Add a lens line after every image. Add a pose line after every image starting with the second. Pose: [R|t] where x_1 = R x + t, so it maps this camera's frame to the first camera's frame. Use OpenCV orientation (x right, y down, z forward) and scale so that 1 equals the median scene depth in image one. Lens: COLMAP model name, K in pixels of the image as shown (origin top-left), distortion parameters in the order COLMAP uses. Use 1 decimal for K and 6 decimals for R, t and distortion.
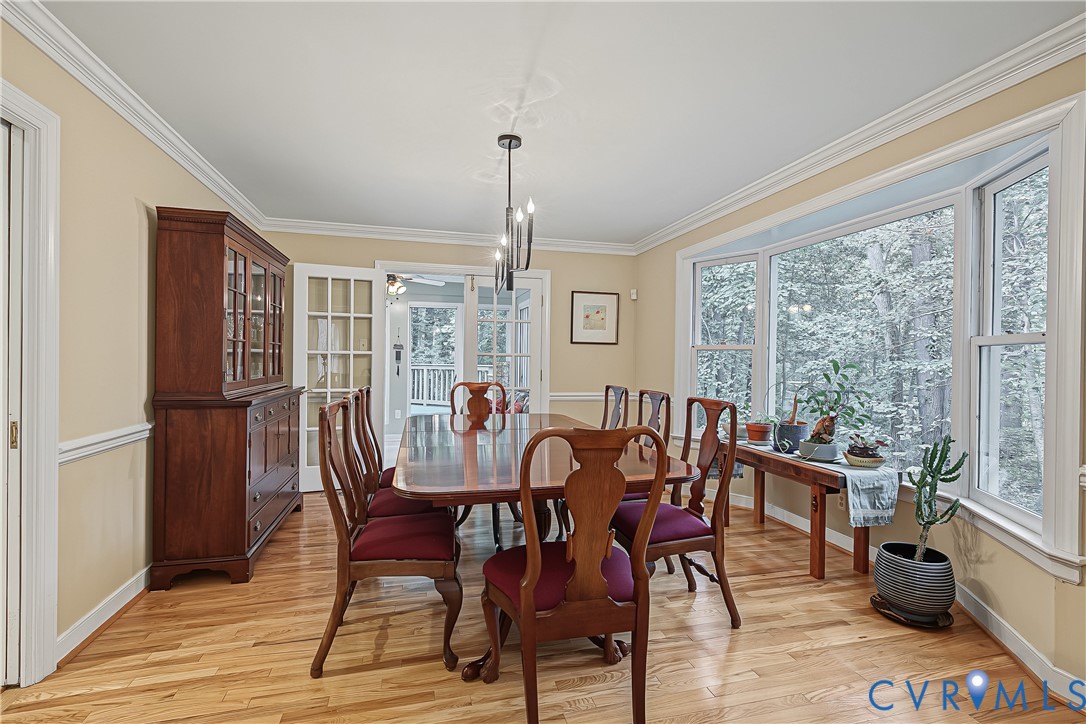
lens RADIAL K [[503.6, 0, 539.9], [0, 503.6, 366.0], [0, 0, 1]] dist [-0.002721, -0.000366]
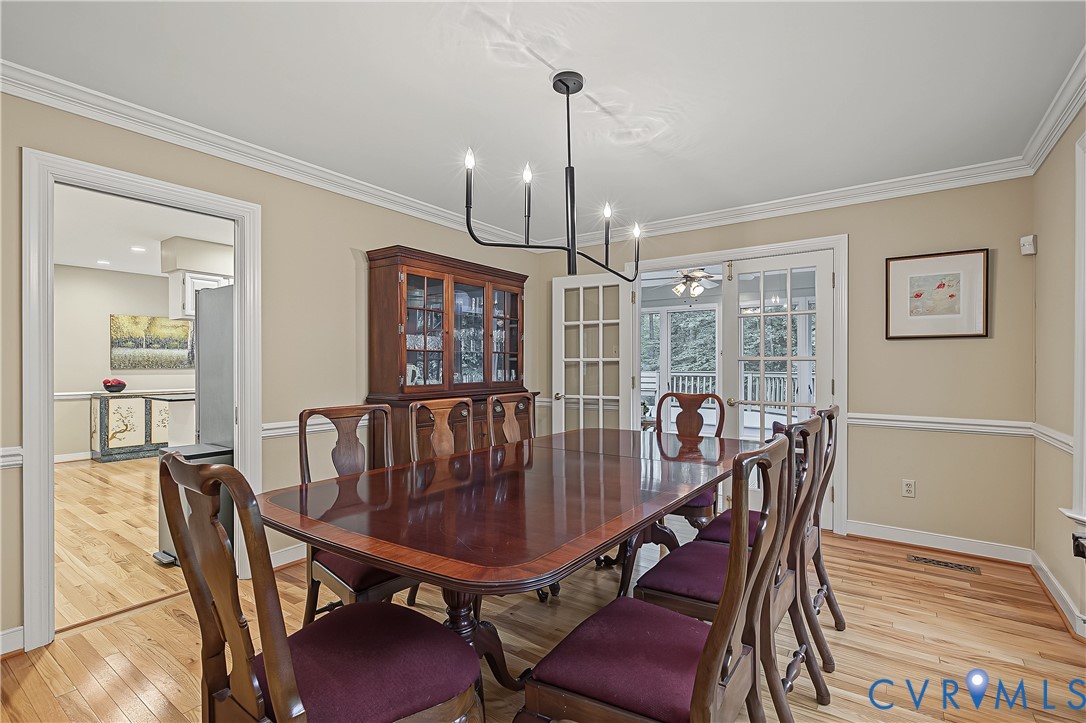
lens RADIAL K [[492.2, 0, 544.9], [0, 492.2, 366.2], [0, 0, 1]] dist [-0.002219, -0.000398]
pose [[0.653369, -0.010110, -0.756972, 0.266090], [-0.002904, 0.999870, -0.015860, 0.001256], [0.757034, 0.012561, 0.653255, 0.265503]]
